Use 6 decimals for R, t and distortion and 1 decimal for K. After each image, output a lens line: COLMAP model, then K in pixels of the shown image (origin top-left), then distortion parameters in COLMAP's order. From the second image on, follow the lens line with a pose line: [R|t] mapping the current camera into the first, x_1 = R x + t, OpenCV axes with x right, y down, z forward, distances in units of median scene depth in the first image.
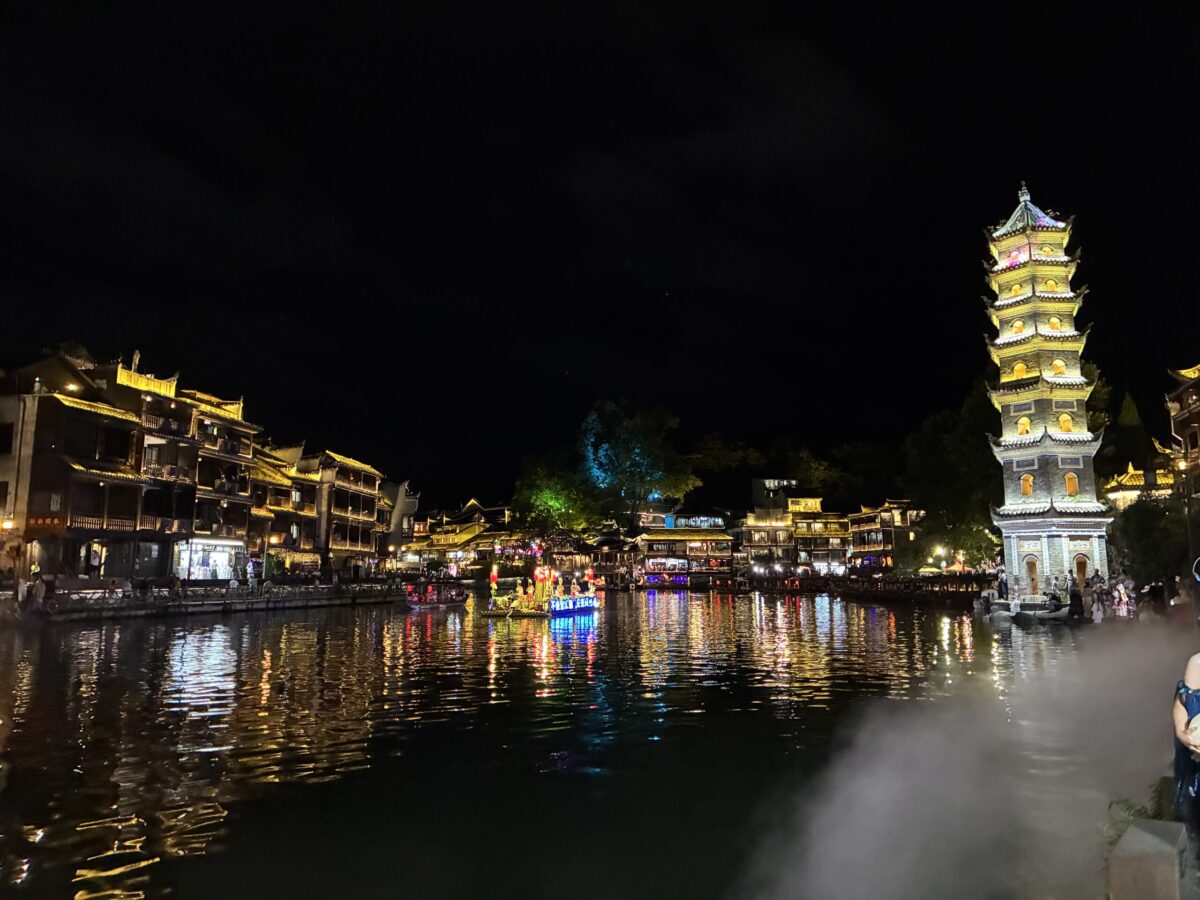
lens RADIAL K [[897.5, 0, 605.0], [0, 897.5, 436.5], [0, 0, 1]] dist [0.023929, -0.007068]
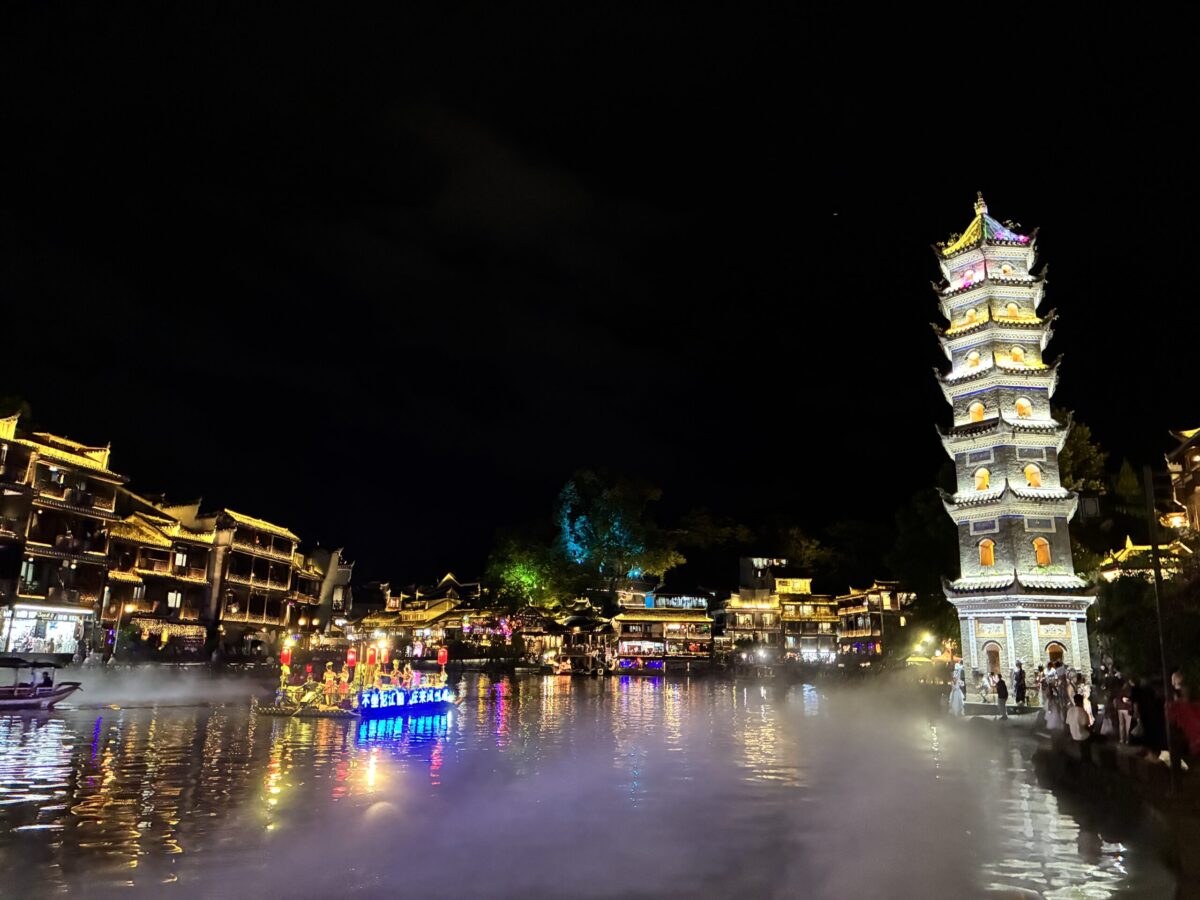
lens RADIAL K [[897.5, 0, 607.9], [0, 897.5, 431.2], [0, 0, 1]] dist [0.023929, -0.007068]
pose [[0.999762, 0.017506, -0.013045, 0.101727], [-0.018656, 0.995397, -0.094001, 0.020236], [0.011339, 0.094222, 0.995487, 0.138310]]
